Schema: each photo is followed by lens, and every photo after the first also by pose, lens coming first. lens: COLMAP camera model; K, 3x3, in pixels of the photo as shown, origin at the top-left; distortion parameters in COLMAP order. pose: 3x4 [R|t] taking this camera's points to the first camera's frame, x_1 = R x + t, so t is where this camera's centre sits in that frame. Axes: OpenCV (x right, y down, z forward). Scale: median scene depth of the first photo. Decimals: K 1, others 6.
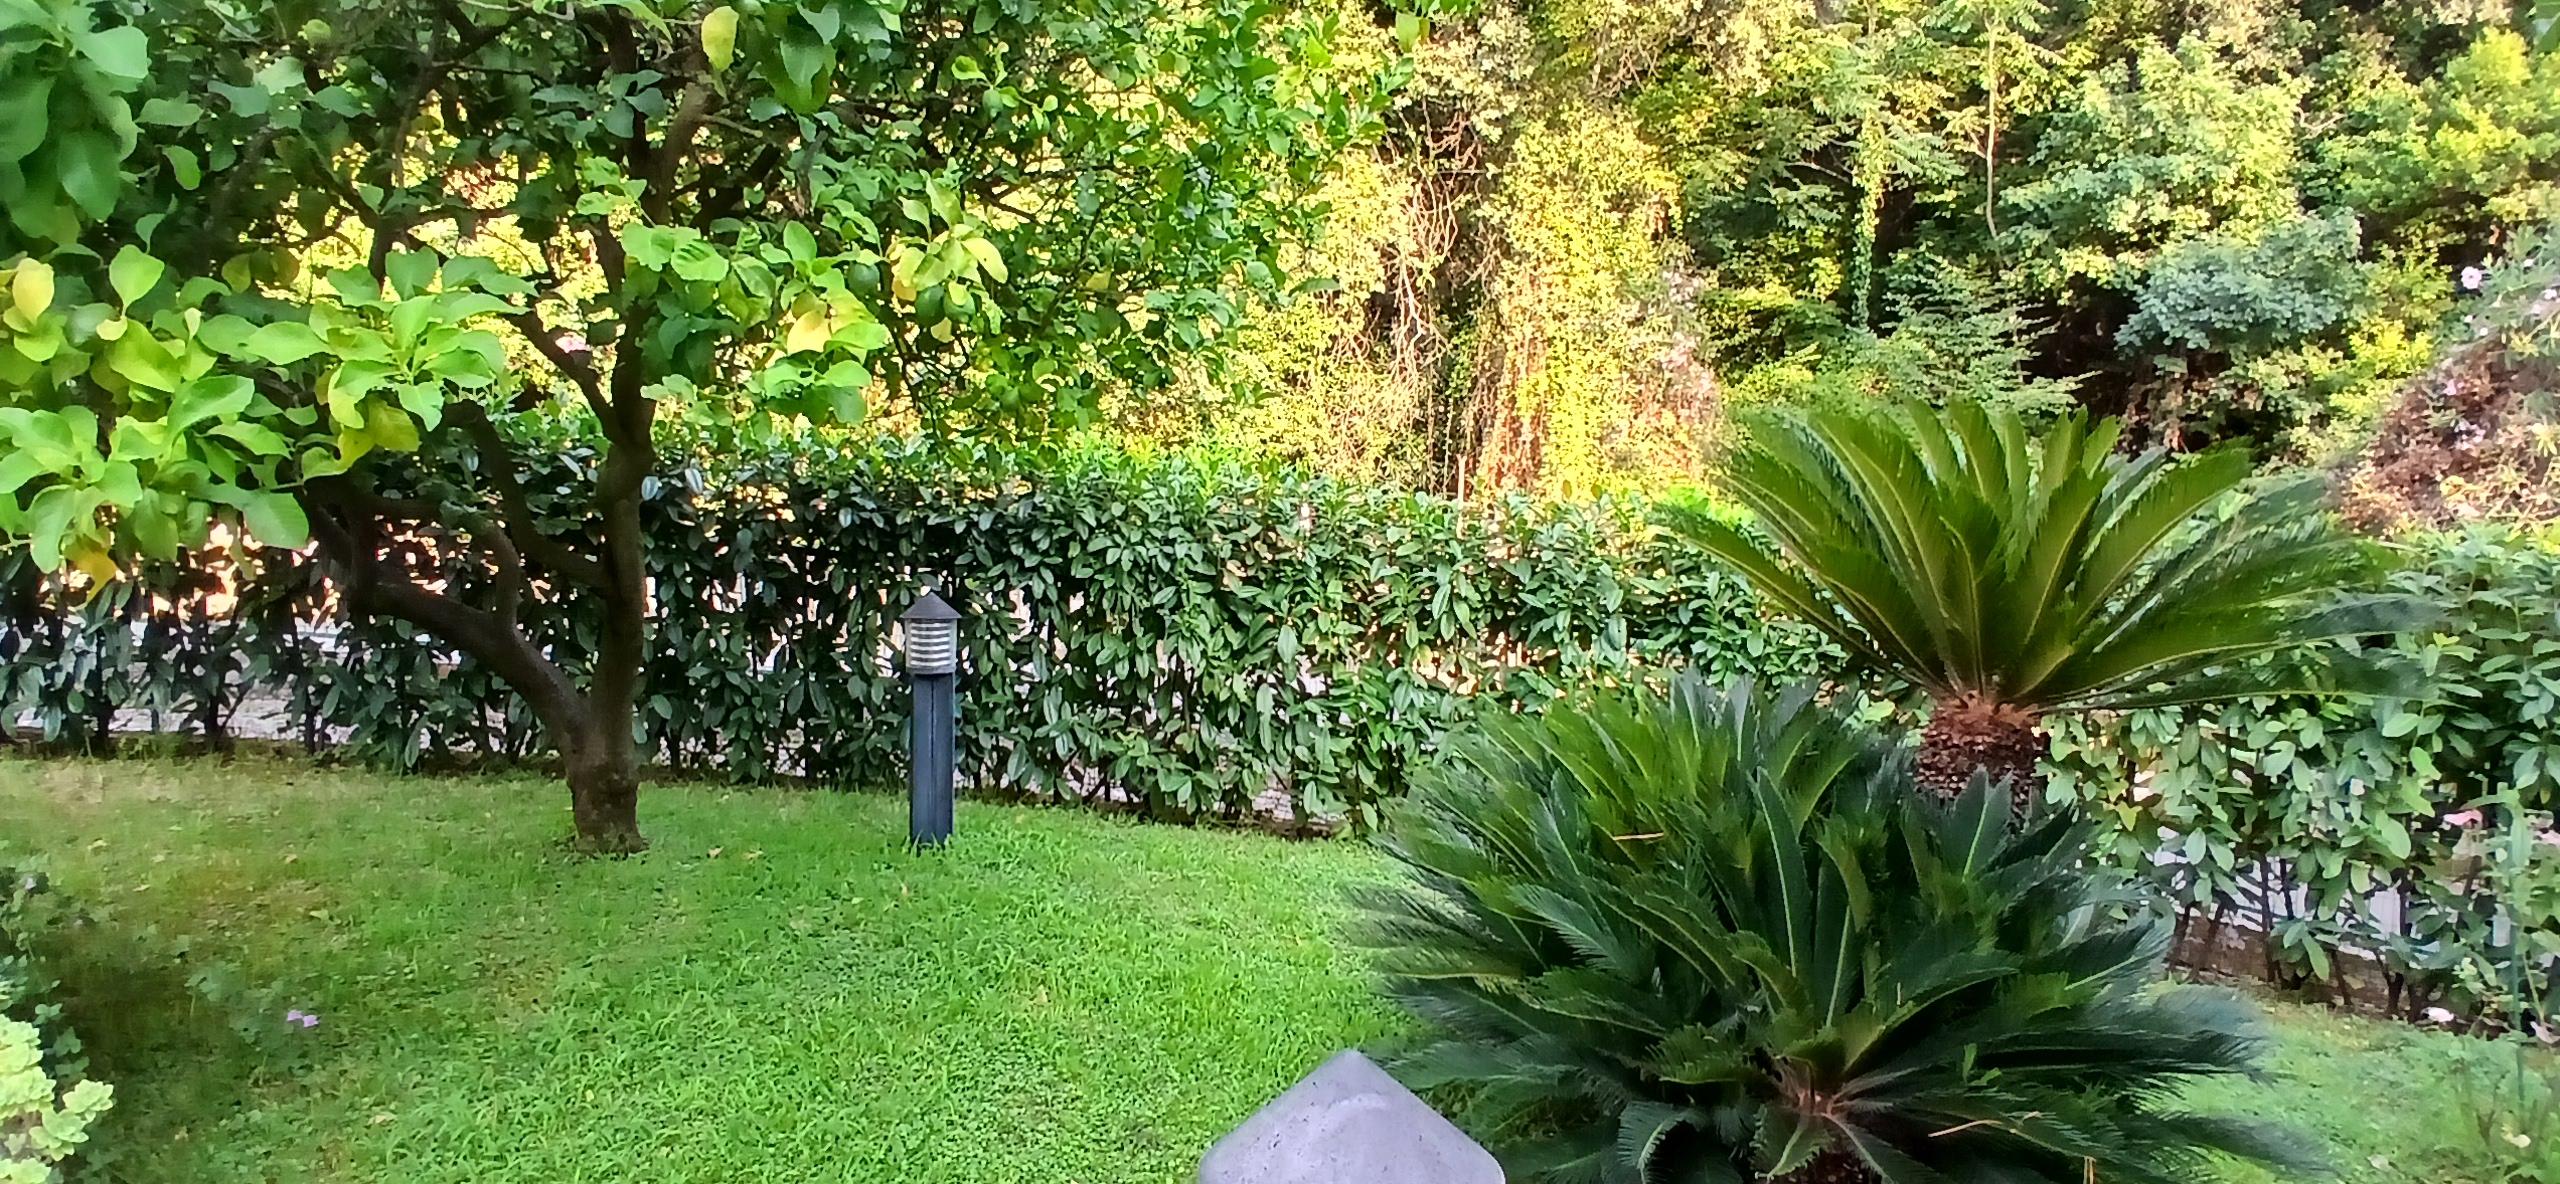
lens RADIAL K [[1327.1, 0, 1289.6], [0, 1327.1, 593.3], [0, 0, 1]] dist [-0.002107, -0.050172]
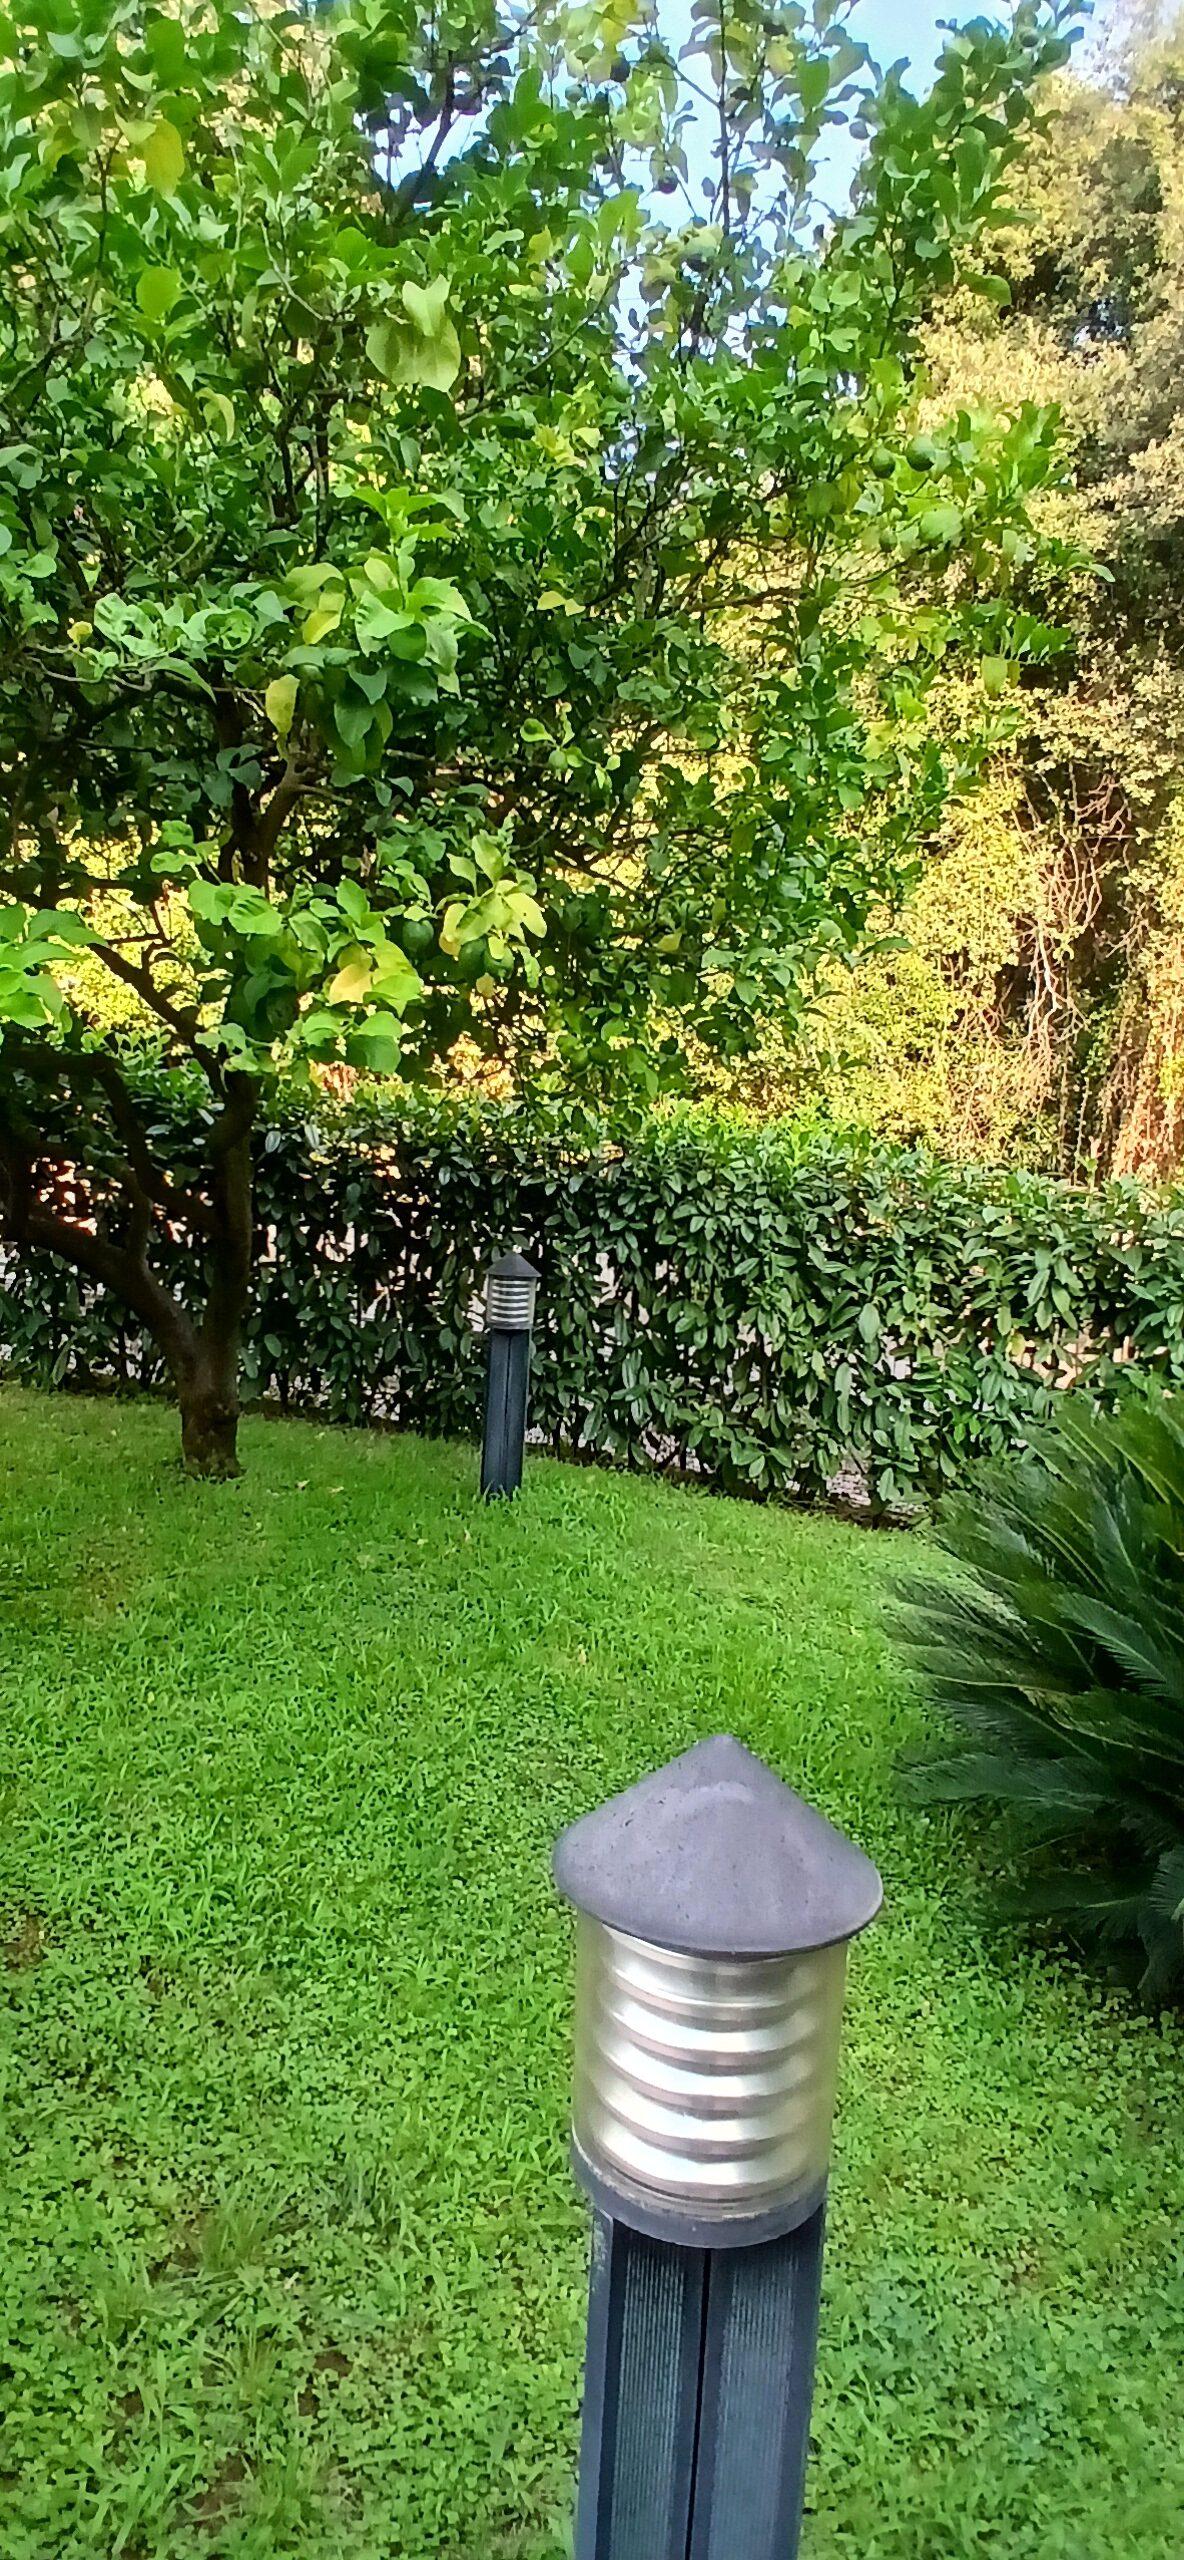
lens RADIAL K [[1327.1, 0, 595.1], [0, 1327.1, 1258.2], [0, 0, 1]] dist [-0.002107, -0.050172]
pose [[0.970480, 0.050589, -0.235816, 0.028434], [-0.052496, 0.998620, -0.001809, 0.003200], [0.235399, 0.014134, 0.971796, 0.013897]]
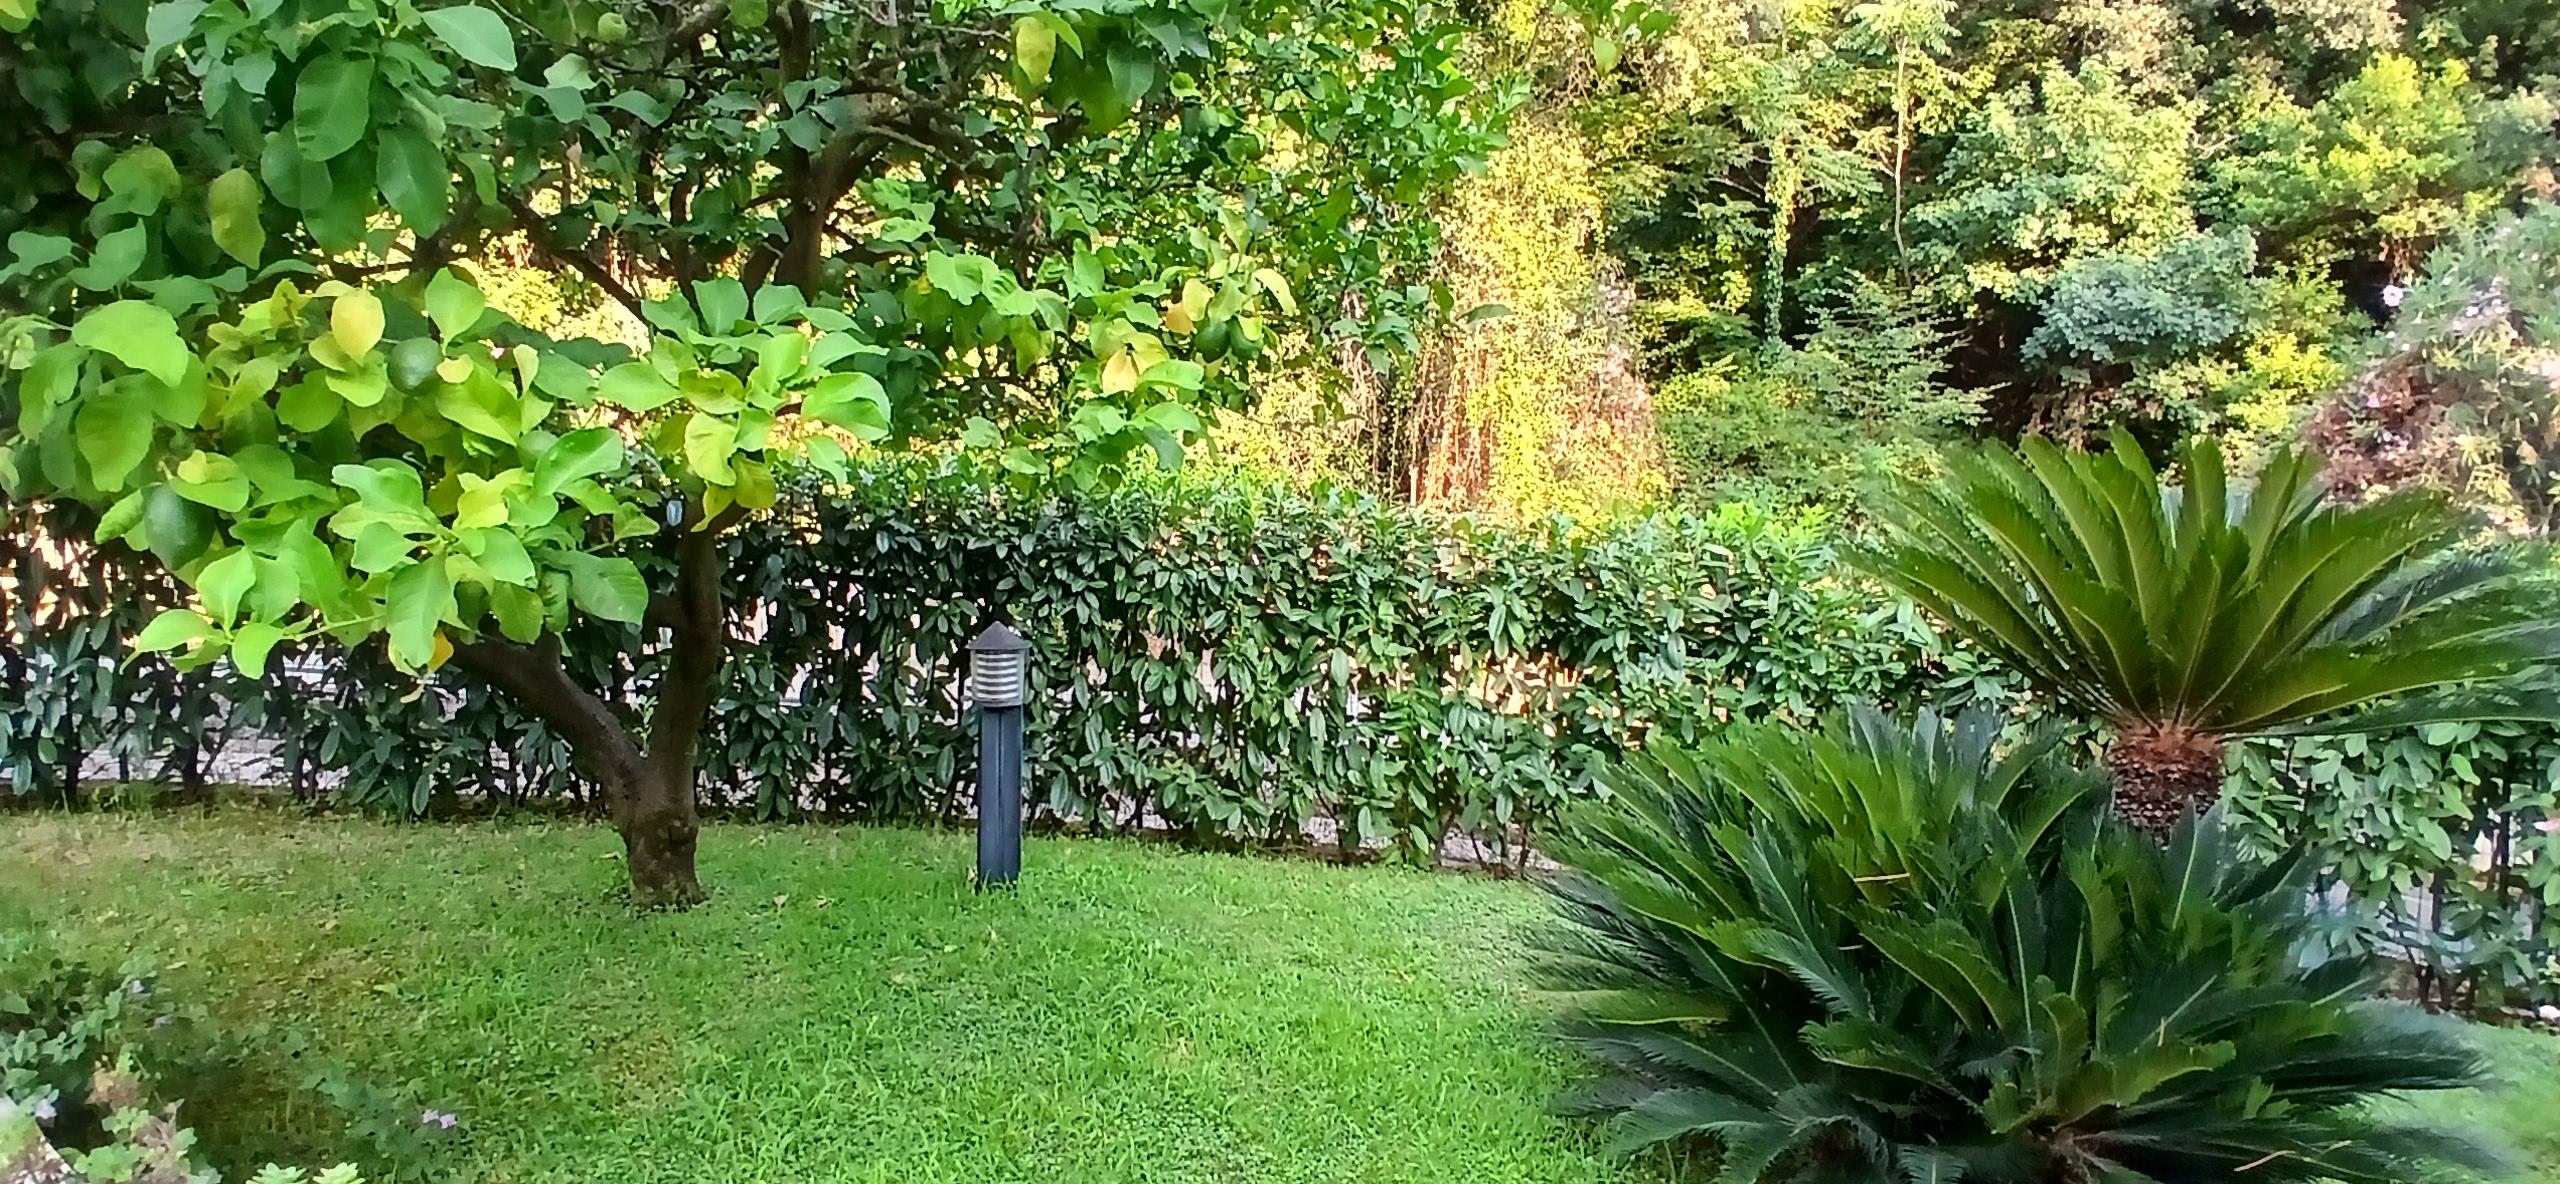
lens RADIAL K [[1318.5, 0, 1277.7], [0, 1318.5, 593.3], [0, 0, 1]] dist [-0.000202, -0.050996]
pose [[0.997149, -0.010306, 0.074751, -0.117668], [0.010582, 0.999939, -0.003303, -0.013616], [-0.074712, 0.004084, 0.997197, 0.026438]]
